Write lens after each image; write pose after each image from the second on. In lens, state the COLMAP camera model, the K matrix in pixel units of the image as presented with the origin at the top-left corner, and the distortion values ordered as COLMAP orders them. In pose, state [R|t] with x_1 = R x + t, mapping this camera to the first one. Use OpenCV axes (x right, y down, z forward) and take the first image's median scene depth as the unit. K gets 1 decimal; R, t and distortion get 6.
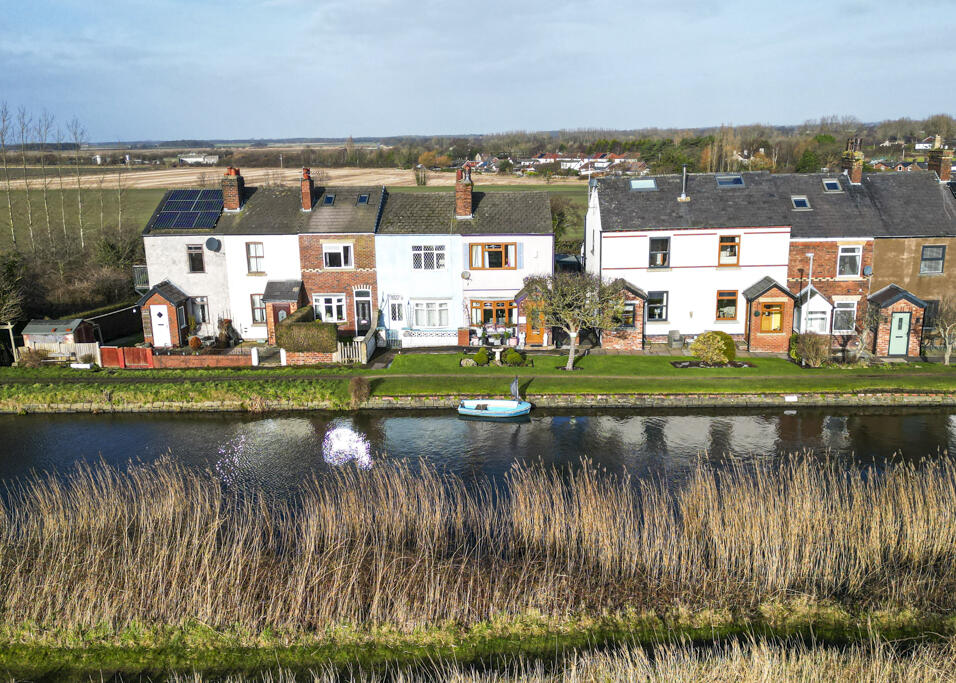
lens RADIAL K [[985.3, 0, 429.1], [0, 985.3, 354.5], [0, 0, 1]] dist [0.069860, -0.047678]
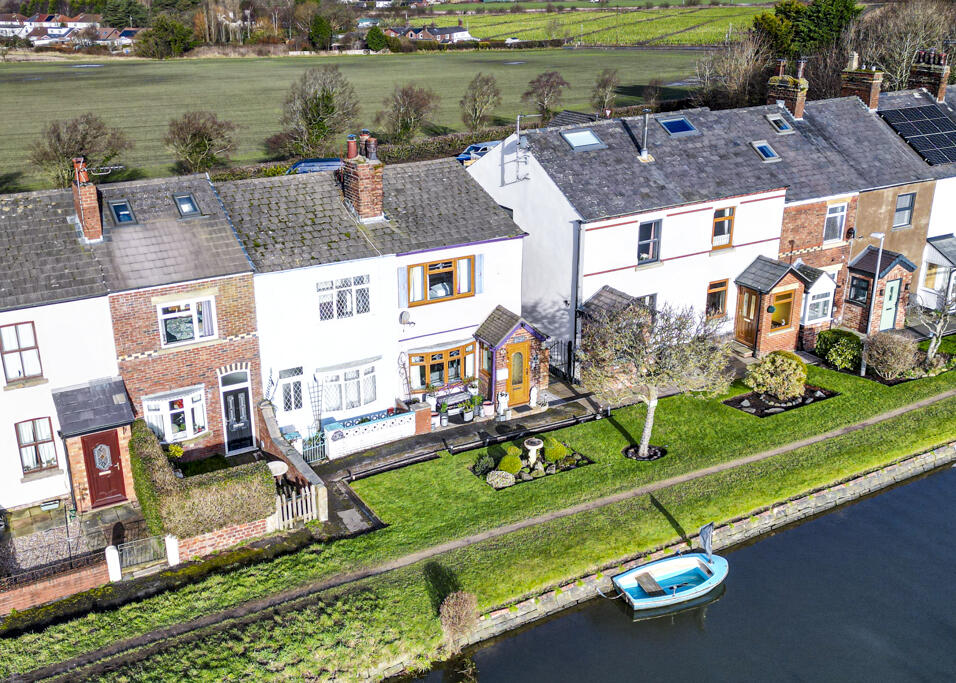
lens RADIAL K [[1062.7, 0, 478.0], [0, 1062.7, 341.5], [0, 0, 1]] dist [0.066378, -0.018288]
pose [[0.820321, -0.184501, 0.541325, -0.290795], [0.124384, 0.981432, 0.146013, -0.160822], [-0.558213, -0.052445, 0.828039, 0.444540]]
